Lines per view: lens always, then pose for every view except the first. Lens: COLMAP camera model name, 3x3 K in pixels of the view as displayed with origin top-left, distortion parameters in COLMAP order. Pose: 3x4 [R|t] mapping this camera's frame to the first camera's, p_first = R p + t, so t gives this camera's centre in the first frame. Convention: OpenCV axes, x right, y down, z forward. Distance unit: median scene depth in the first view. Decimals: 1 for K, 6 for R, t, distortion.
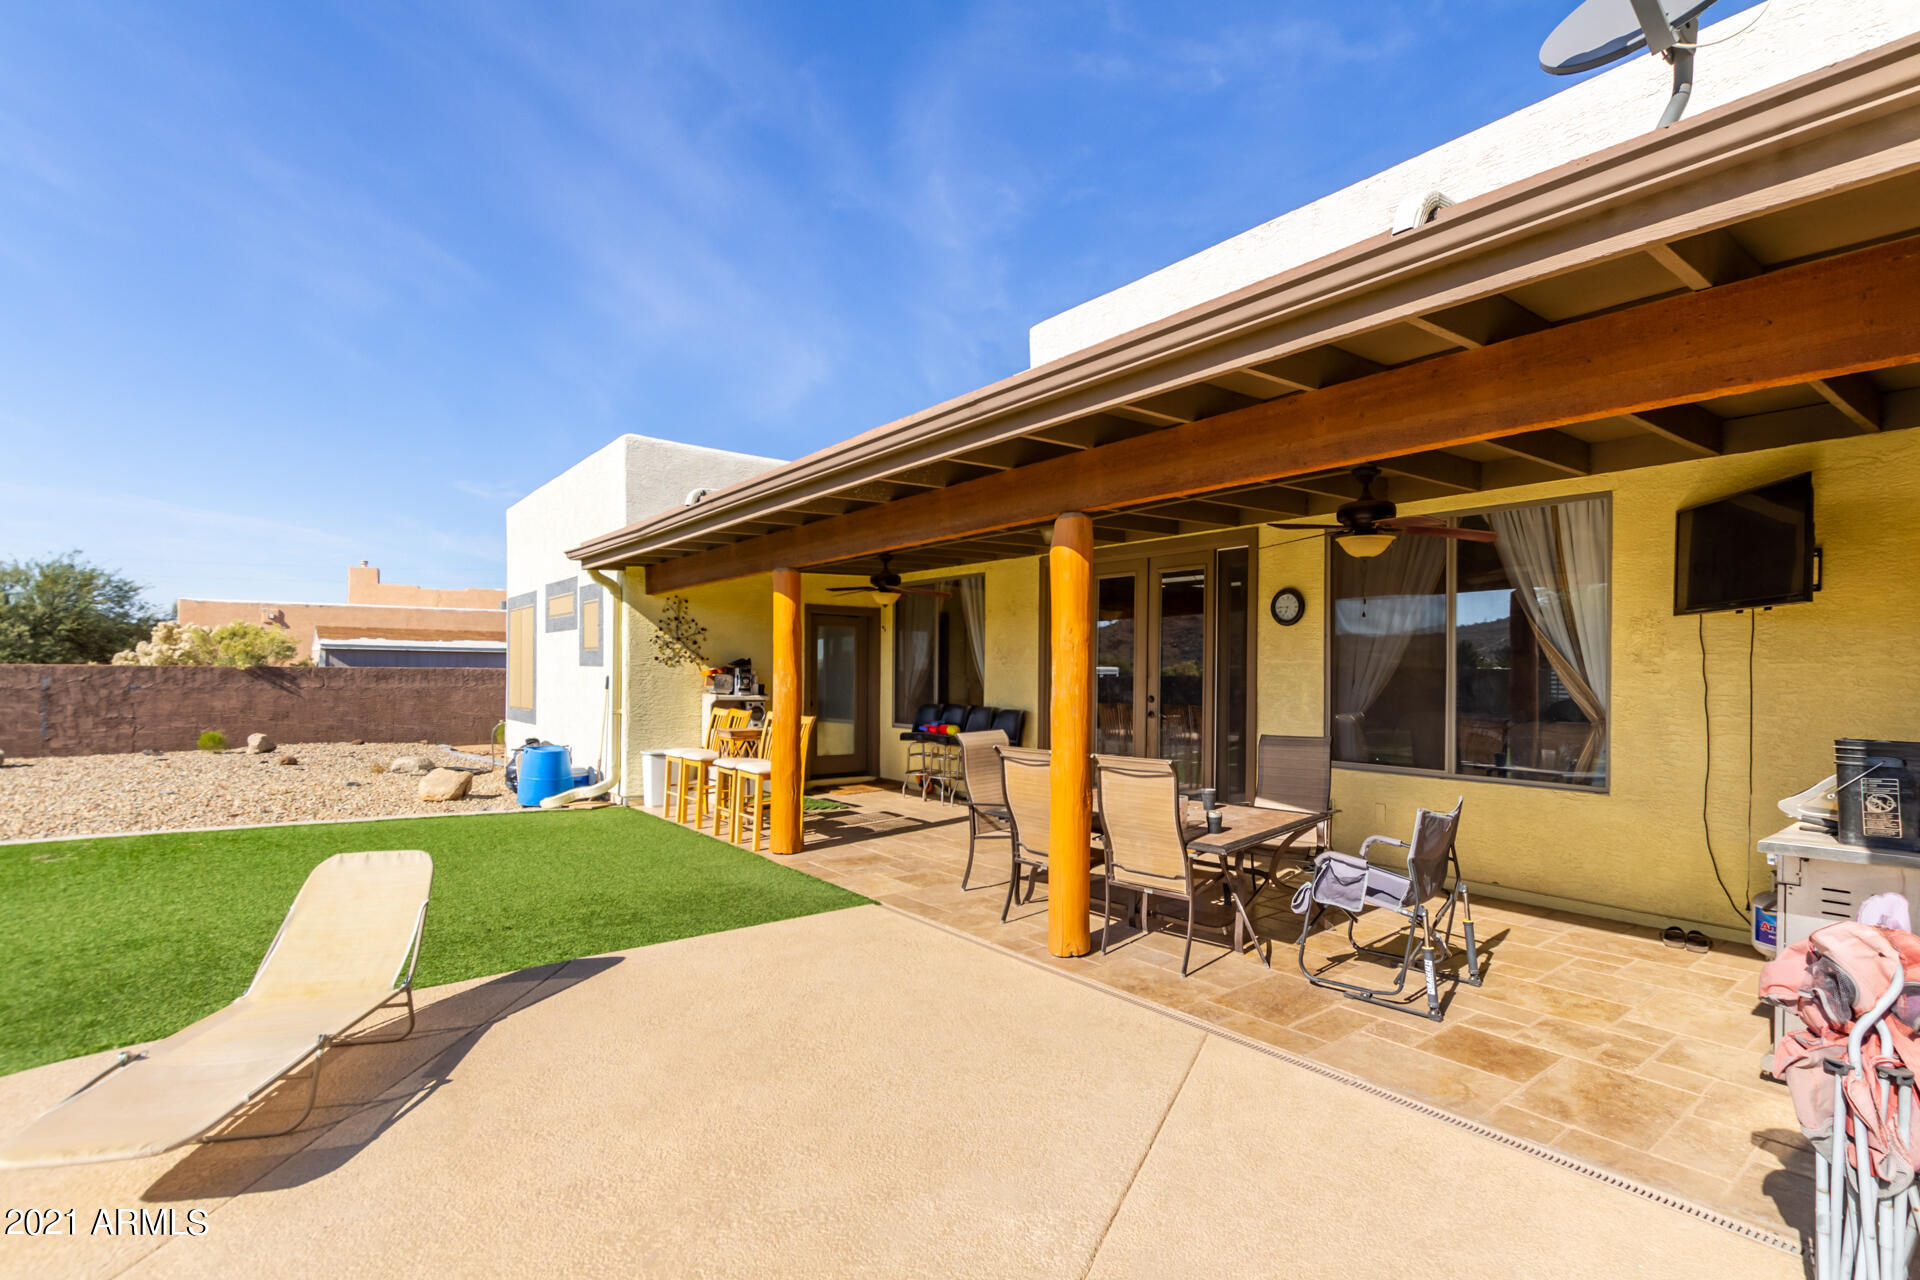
lens RADIAL K [[888.9, 0, 971.8], [0, 888.9, 671.6], [0, 0, 1]] dist [0.000742, 0.000387]
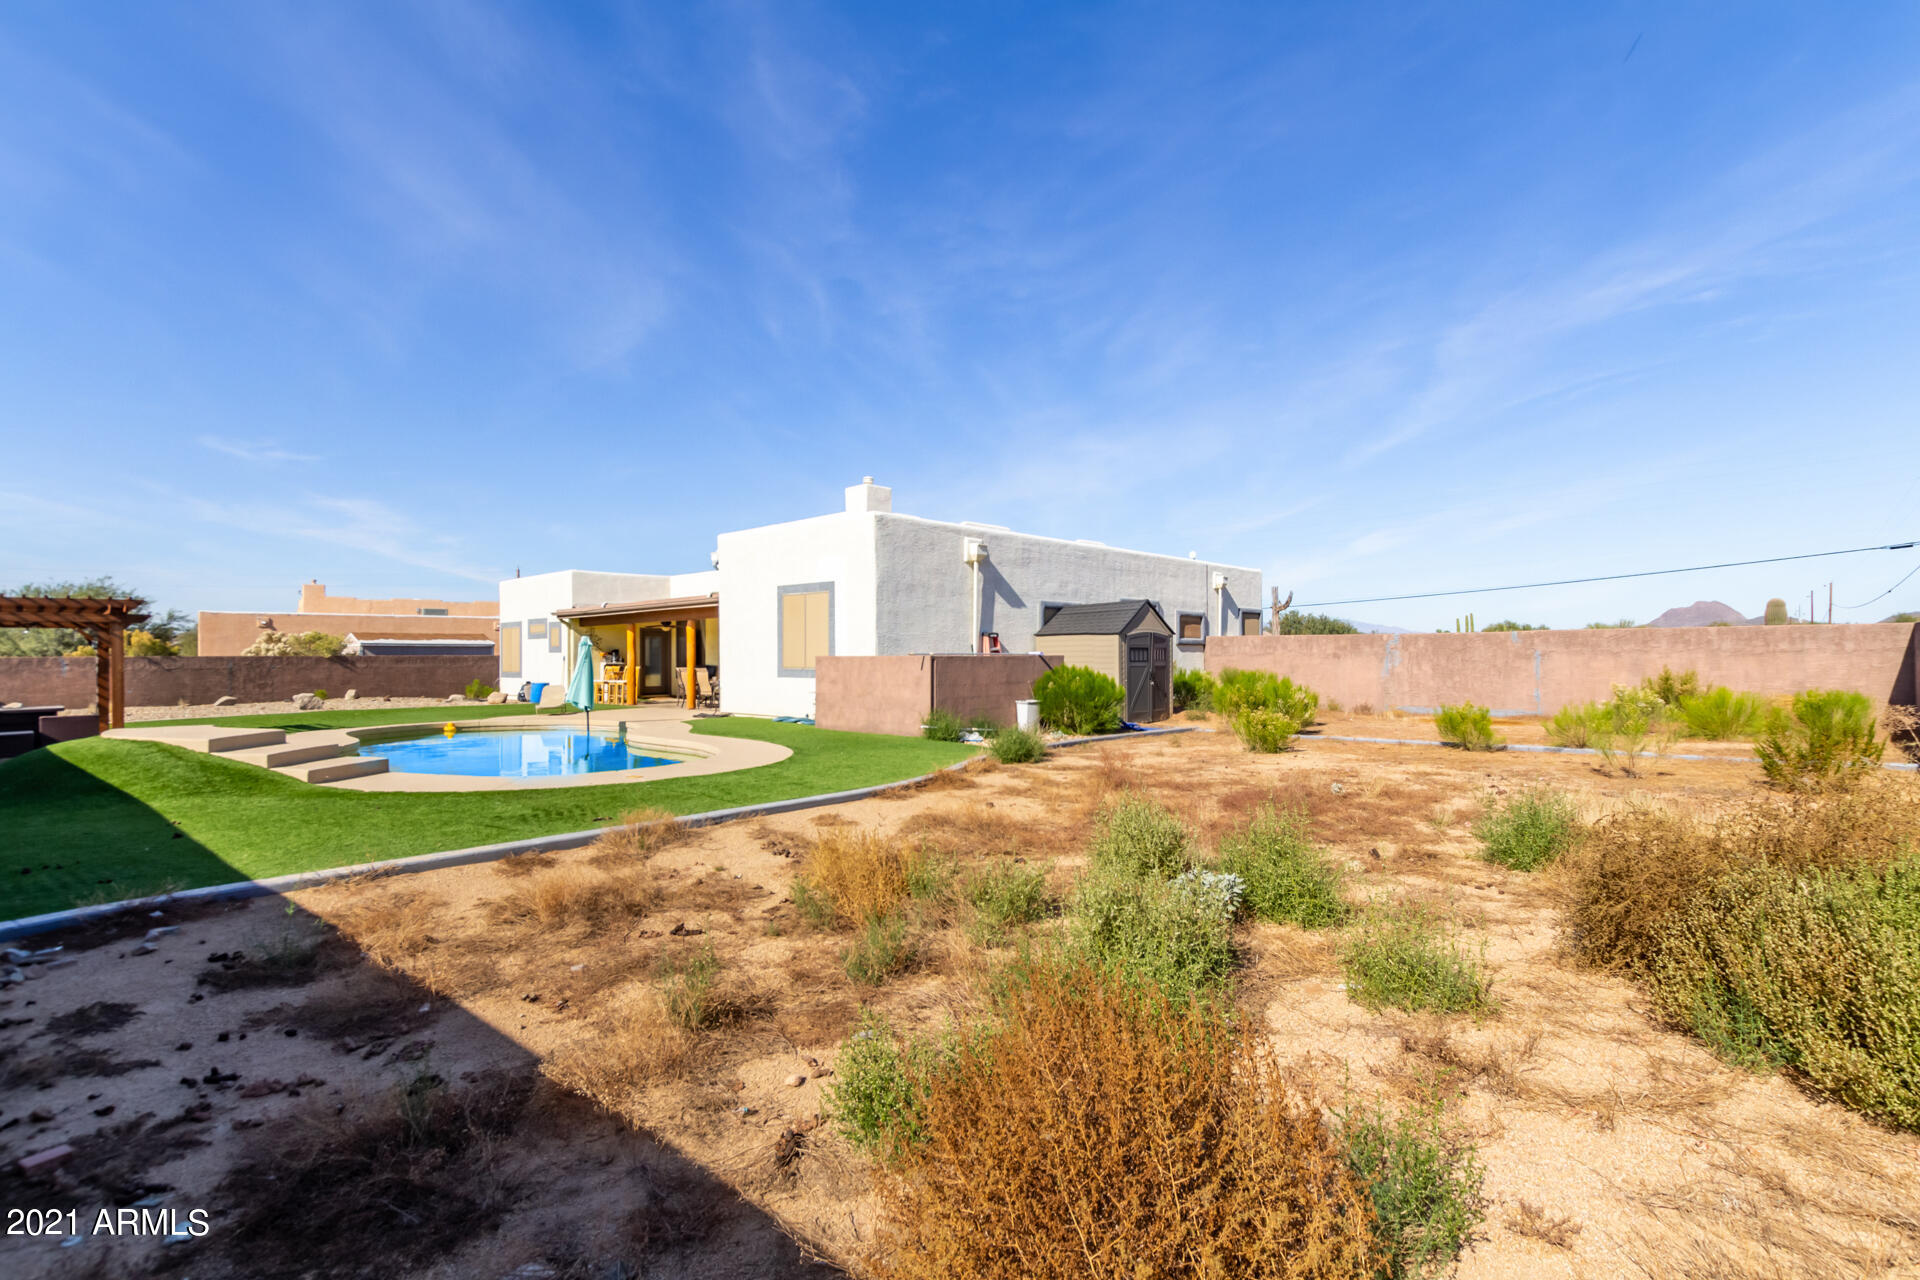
lens RADIAL K [[888.9, 0, 977.9], [0, 888.9, 644.5], [0, 0, 1]] dist [0.000742, 0.000387]
pose [[0.987919, -0.010800, 0.154593, 0.408780], [0.012747, 0.999851, -0.011610, 0.016253], [-0.154445, 0.013440, 0.987910, -1.819173]]
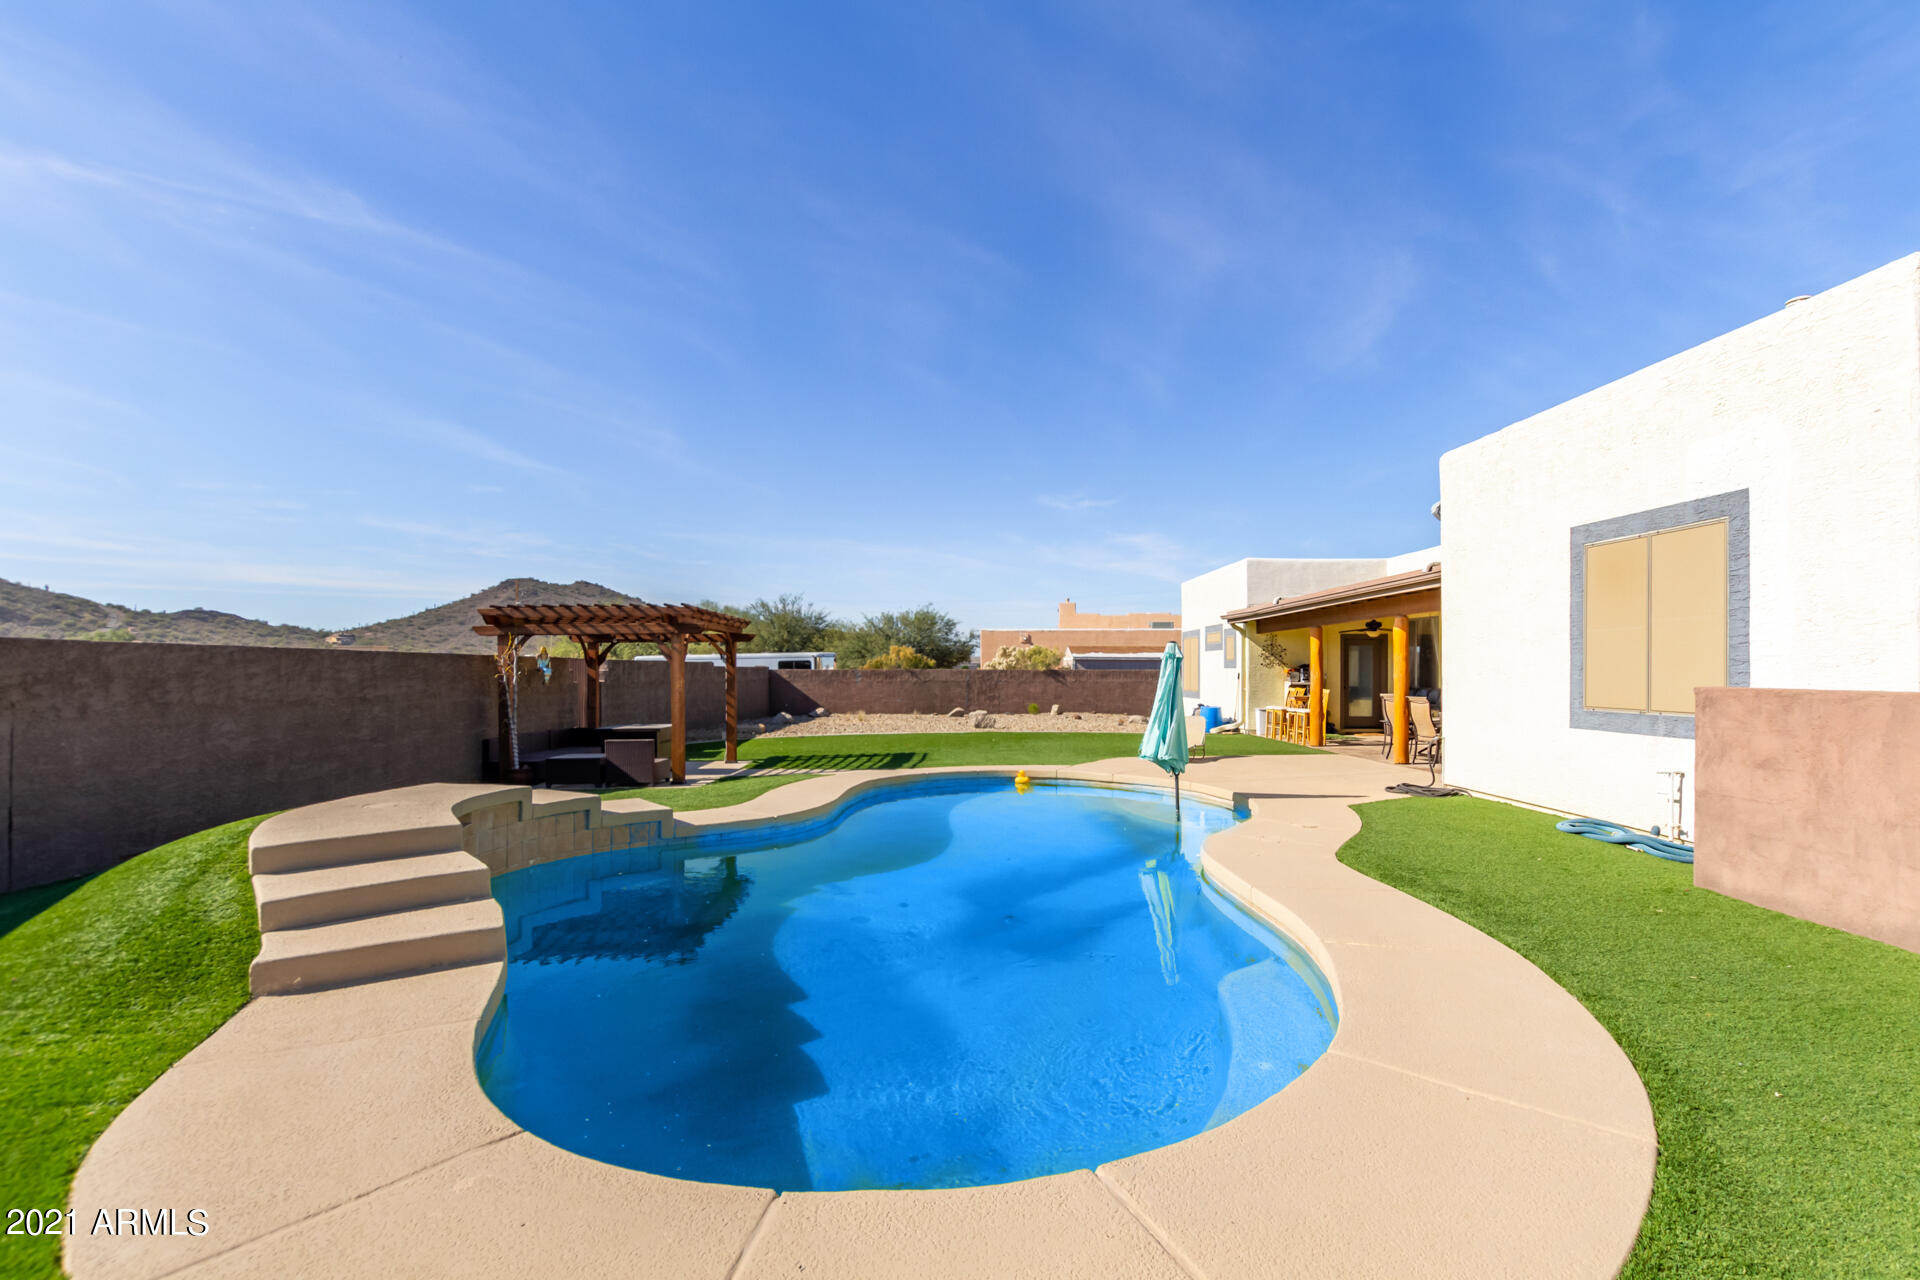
lens RADIAL K [[888.9, 0, 1000.7], [0, 888.9, 667.7], [0, 0, 1]] dist [0.000742, 0.000387]
pose [[0.811901, -0.007745, -0.583744, 0.340114], [0.004604, 0.999966, -0.006864, 0.004569], [0.583777, 0.002885, 0.811909, -0.977699]]
